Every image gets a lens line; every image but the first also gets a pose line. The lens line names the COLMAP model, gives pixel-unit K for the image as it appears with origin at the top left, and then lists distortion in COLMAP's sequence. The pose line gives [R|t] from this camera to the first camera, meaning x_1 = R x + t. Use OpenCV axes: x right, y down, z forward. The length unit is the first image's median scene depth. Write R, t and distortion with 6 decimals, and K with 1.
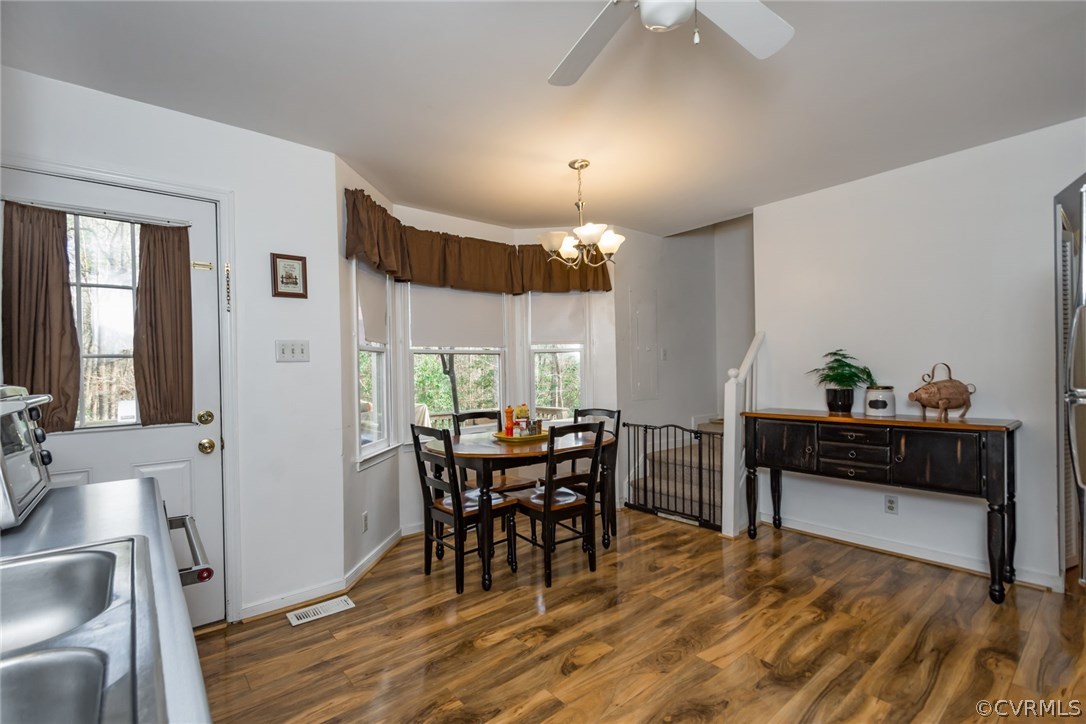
lens RADIAL K [[486.3, 0, 537.6], [0, 486.3, 372.6], [0, 0, 1]] dist [-0.000413, -0.000164]
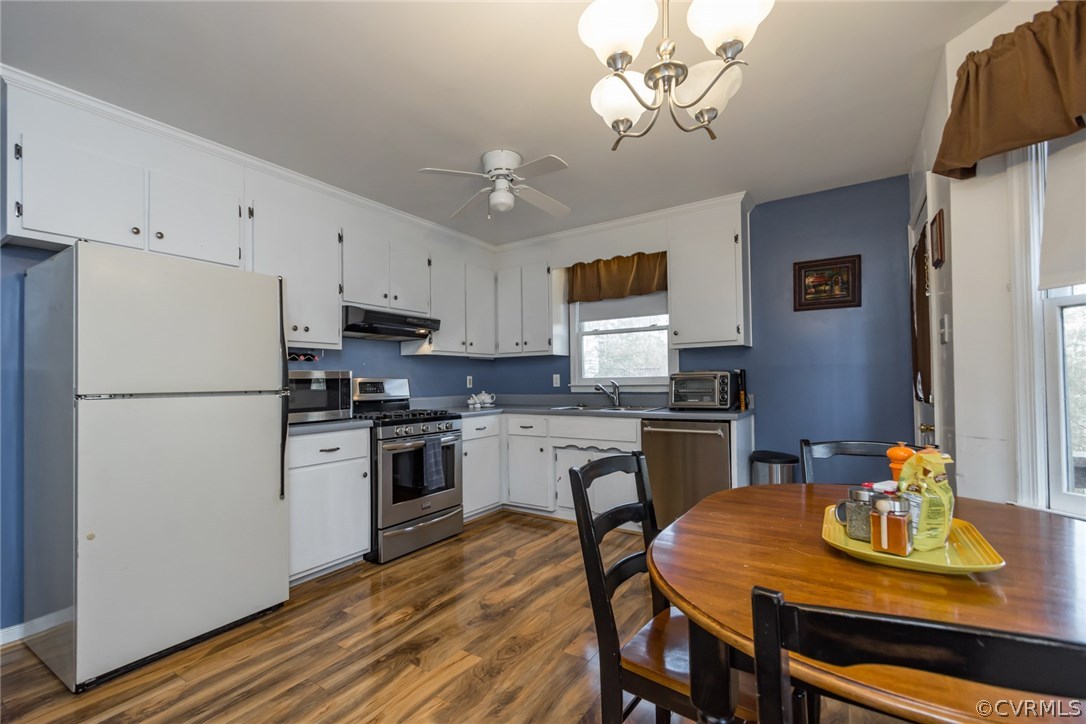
lens RADIAL K [[468.5, 0, 531.0], [0, 468.5, 373.5], [0, 0, 1]] dist [-0.000351, 0.000047]
pose [[-0.960090, 0.028448, -0.278242, 0.330438], [0.032423, 0.999427, -0.009695, 0.011909], [0.277806, -0.018329, -0.960462, 1.346244]]
